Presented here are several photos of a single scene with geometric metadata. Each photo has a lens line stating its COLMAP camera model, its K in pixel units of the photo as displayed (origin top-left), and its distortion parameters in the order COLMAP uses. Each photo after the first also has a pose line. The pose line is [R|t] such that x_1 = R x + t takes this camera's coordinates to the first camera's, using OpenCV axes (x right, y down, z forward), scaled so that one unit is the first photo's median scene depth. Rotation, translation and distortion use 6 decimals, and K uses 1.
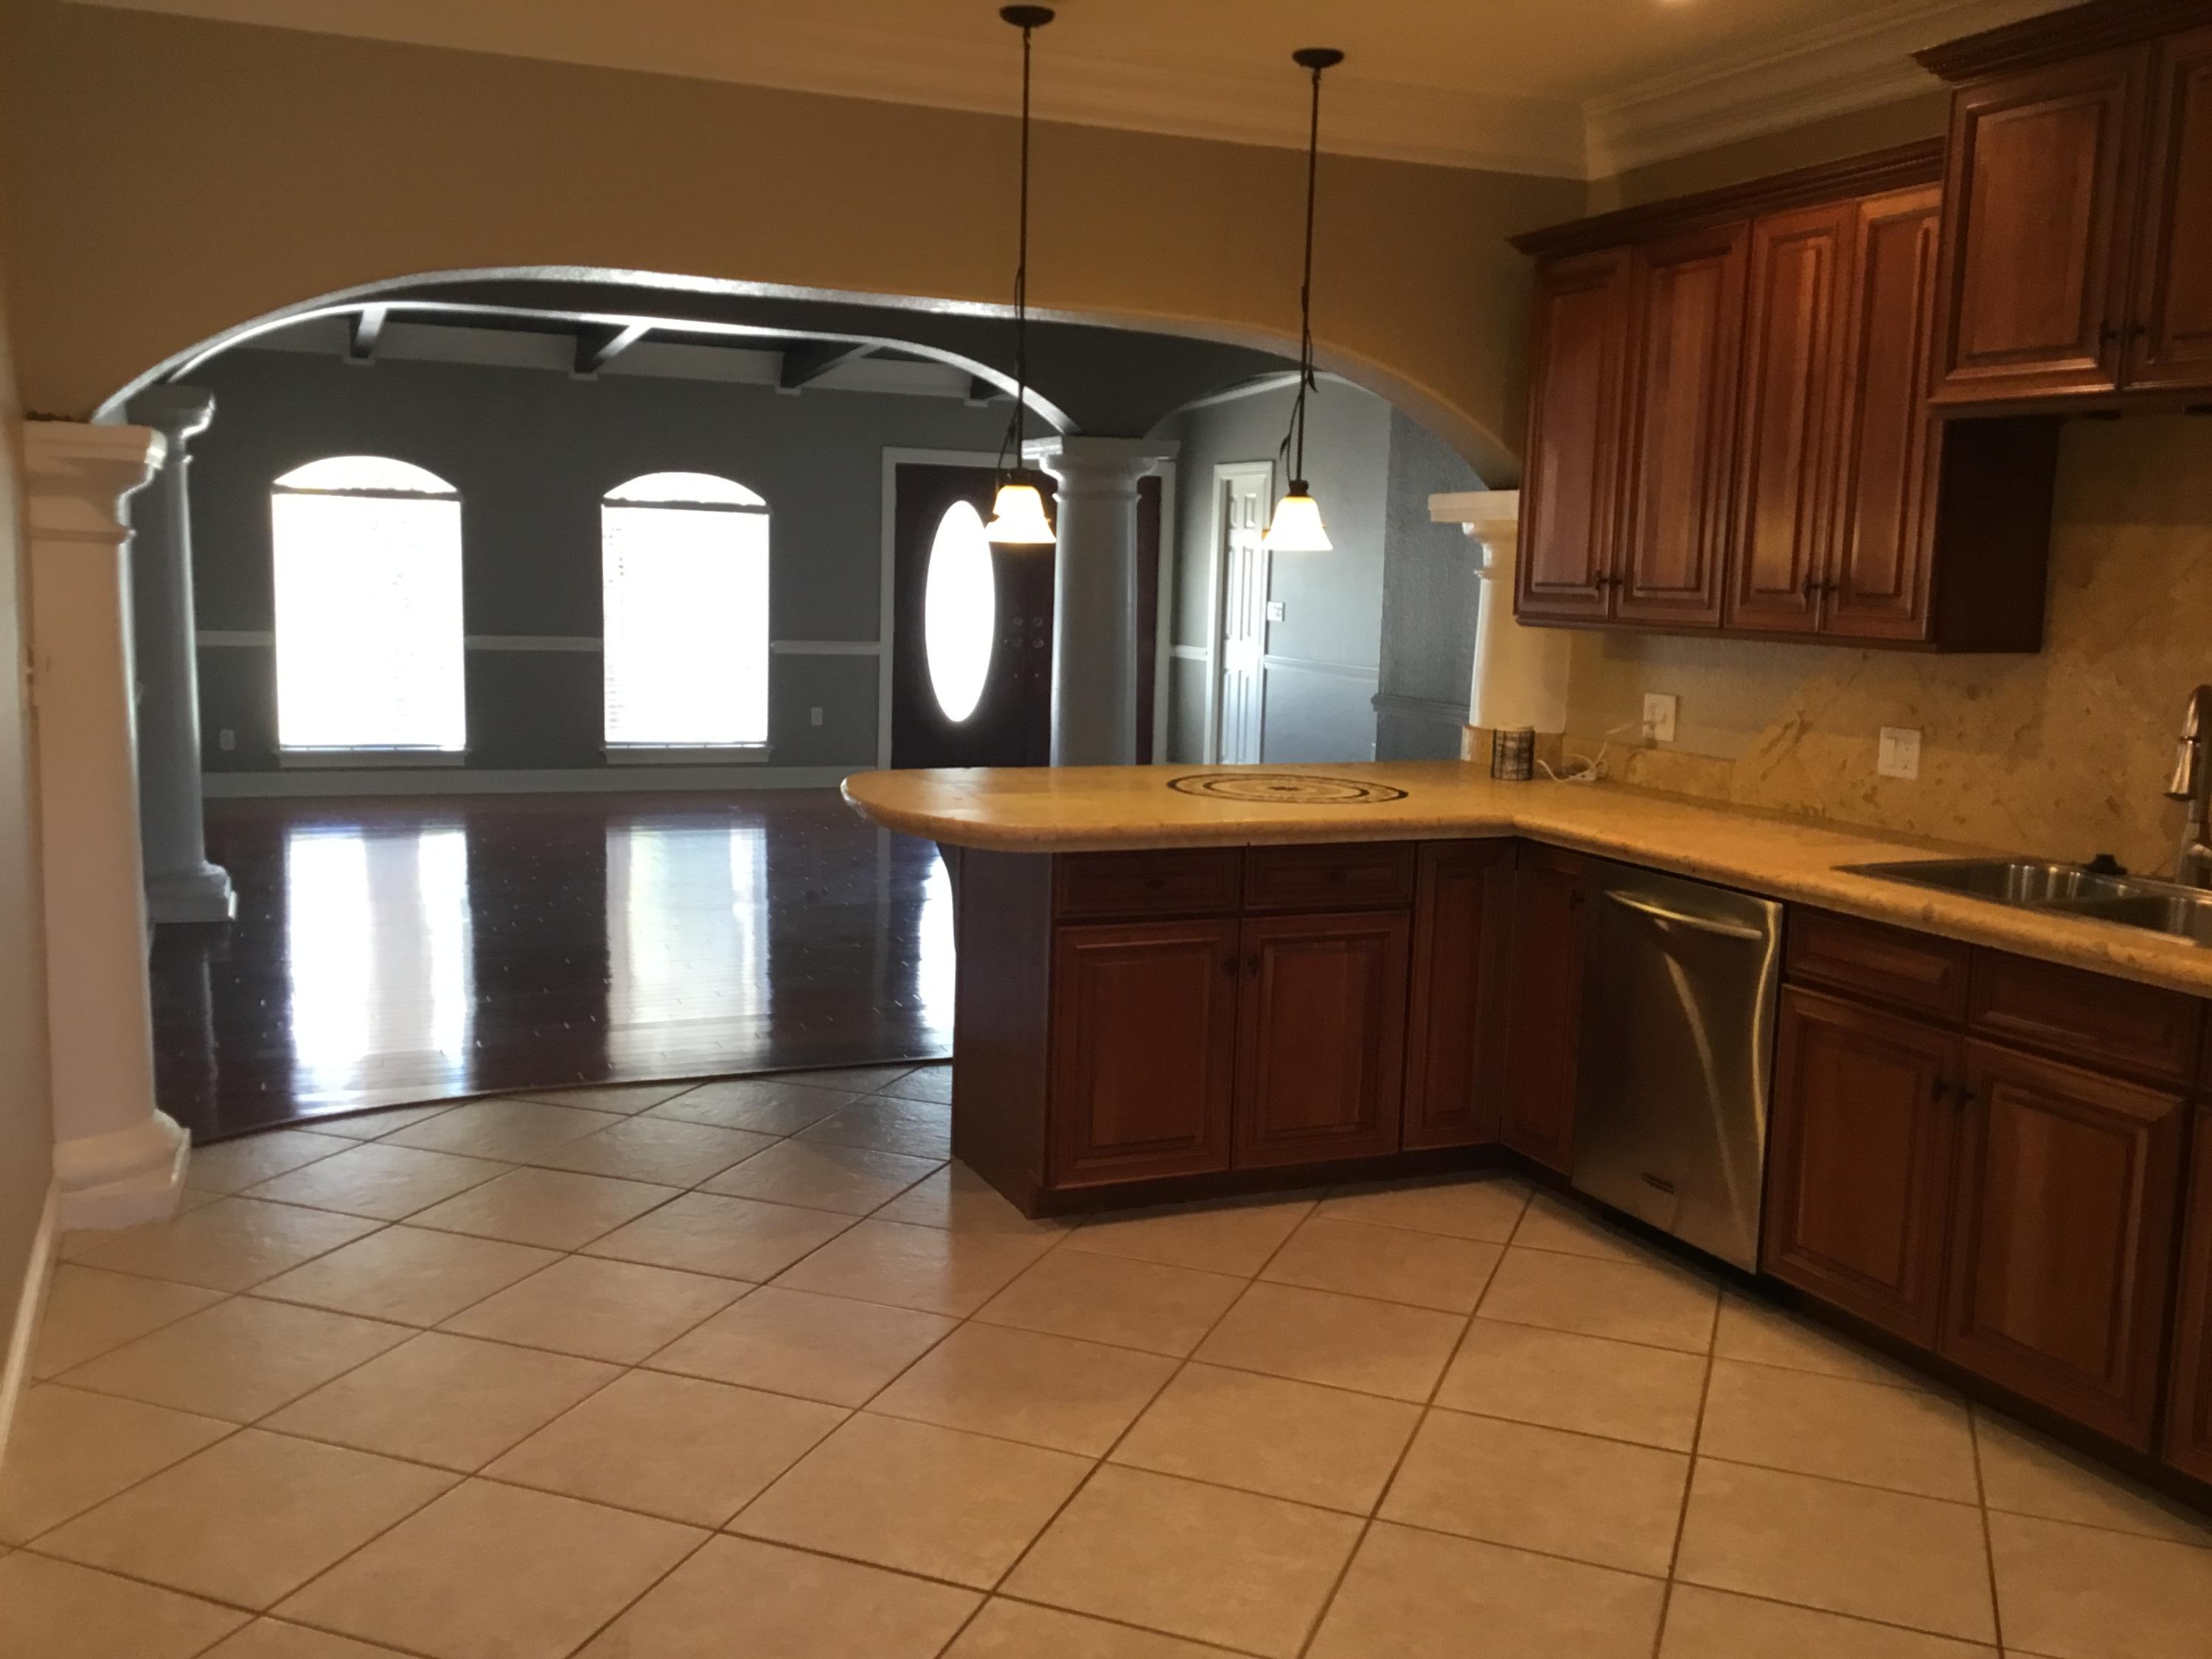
lens RADIAL K [[2008.0, 0, 1097.6], [0, 2008.0, 836.2], [0, 0, 1]] dist [0.128371, -0.263851]
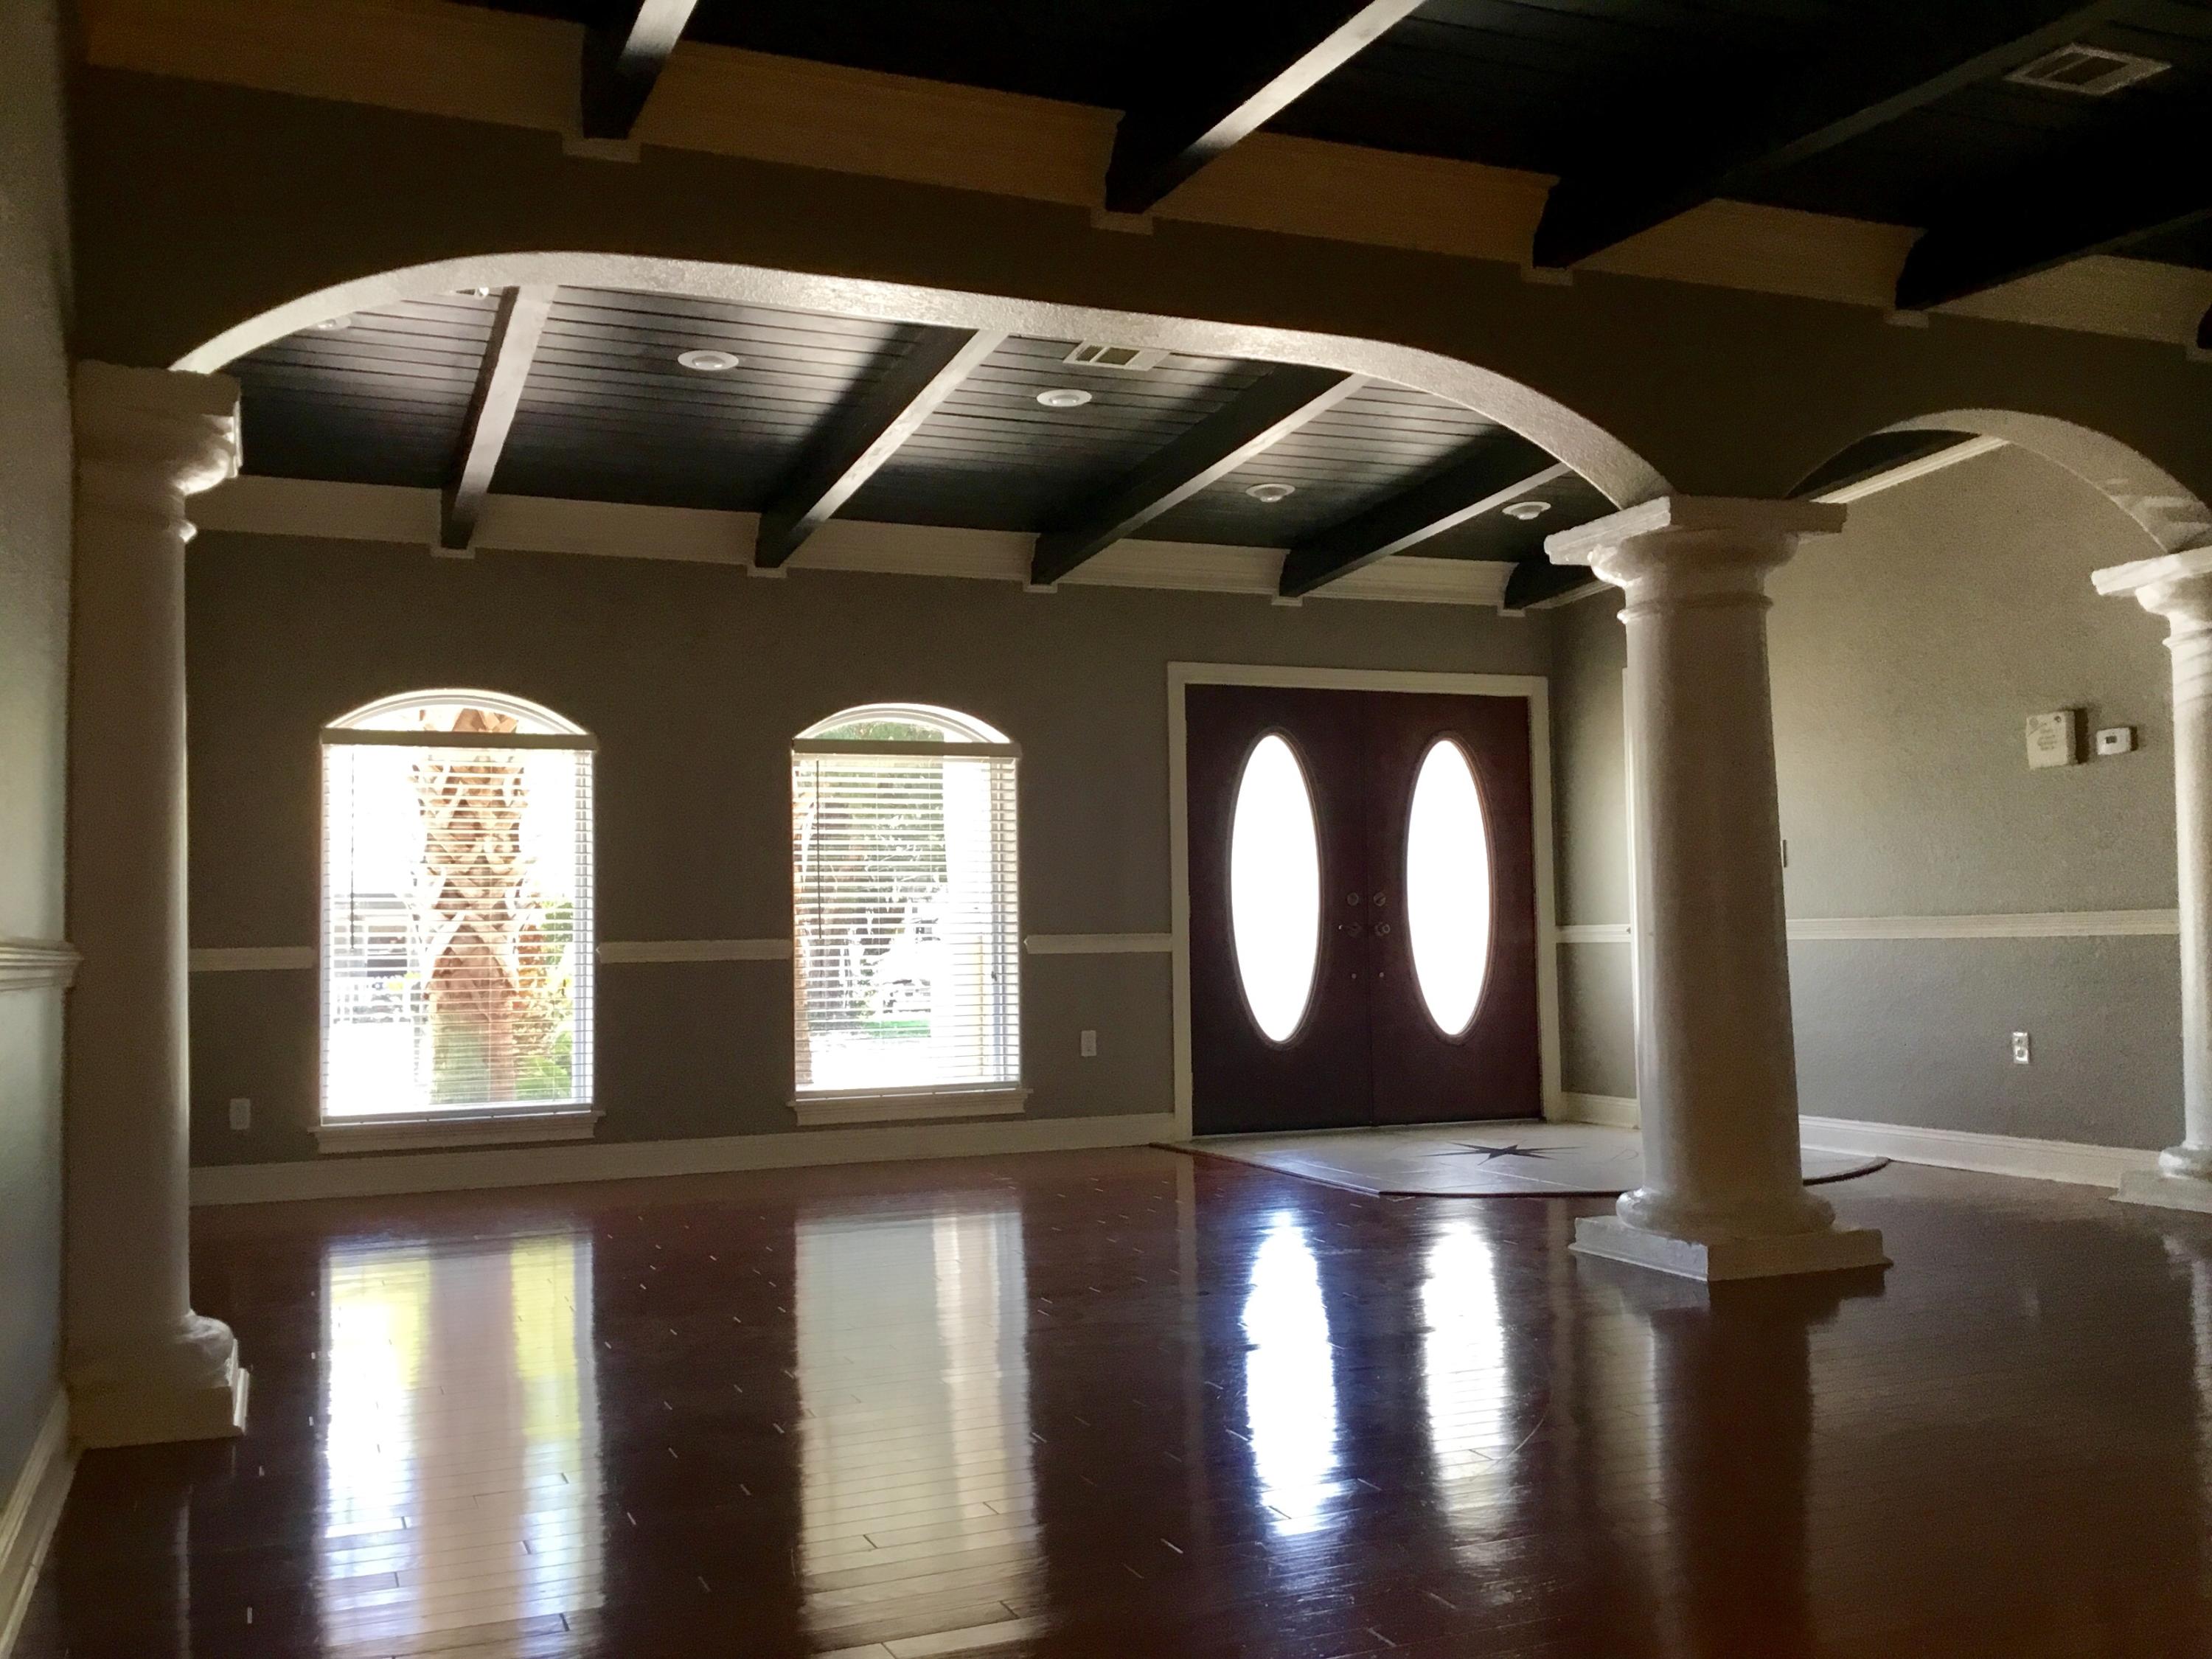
lens RADIAL K [[2064.4, 0, 1106.0], [0, 2064.4, 829.5], [0, 0, 1]] dist [0.142156, 0.010057]
pose [[0.998857, -0.047650, -0.003888, -0.134709], [0.046052, 0.980810, -0.189449, 0.003760], [0.012841, 0.189053, 0.981883, 0.305116]]
